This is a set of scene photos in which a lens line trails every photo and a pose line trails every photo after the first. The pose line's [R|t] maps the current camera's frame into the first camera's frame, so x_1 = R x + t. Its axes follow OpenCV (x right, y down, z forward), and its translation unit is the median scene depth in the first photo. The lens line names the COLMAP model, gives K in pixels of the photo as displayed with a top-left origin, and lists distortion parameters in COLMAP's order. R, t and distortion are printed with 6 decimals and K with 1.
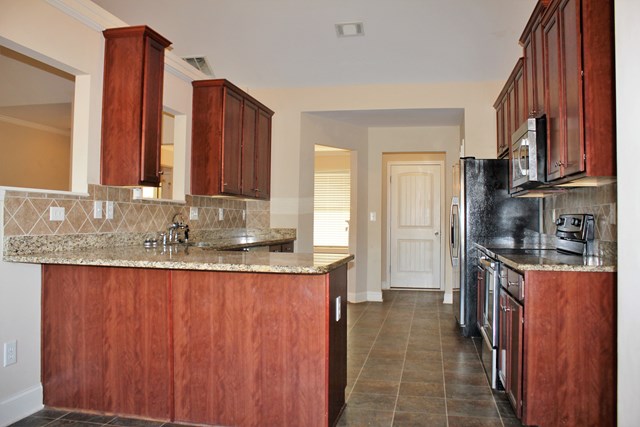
lens RADIAL K [[589.4, 0, 305.3], [0, 589.4, 197.6], [0, 0, 1]] dist [-0.116199, 0.107187]
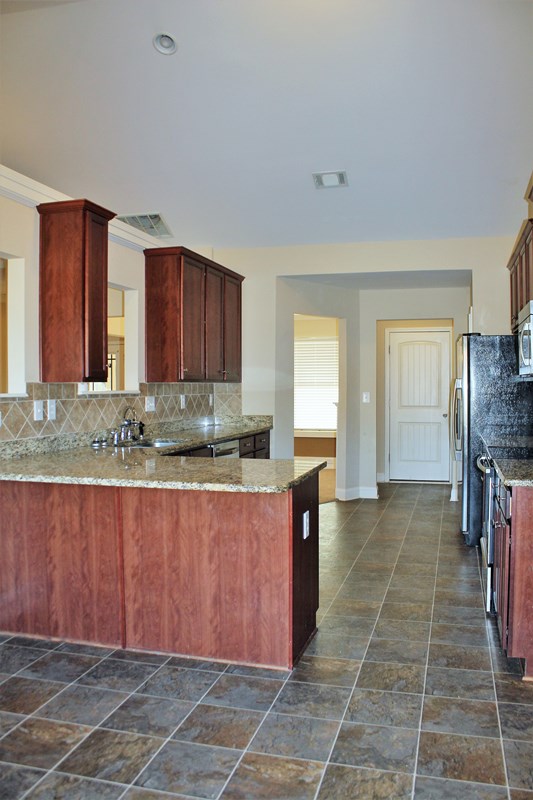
lens RADIAL K [[736.8, 0, 261.9], [0, 736.8, 394.1], [0, 0, 1]] dist [-0.116199, 0.107187]
pose [[0.998569, -0.011335, -0.052263, 0.041907], [0.014207, 0.998390, 0.054922, -0.059852], [0.051556, -0.055586, 0.997122, -0.088443]]
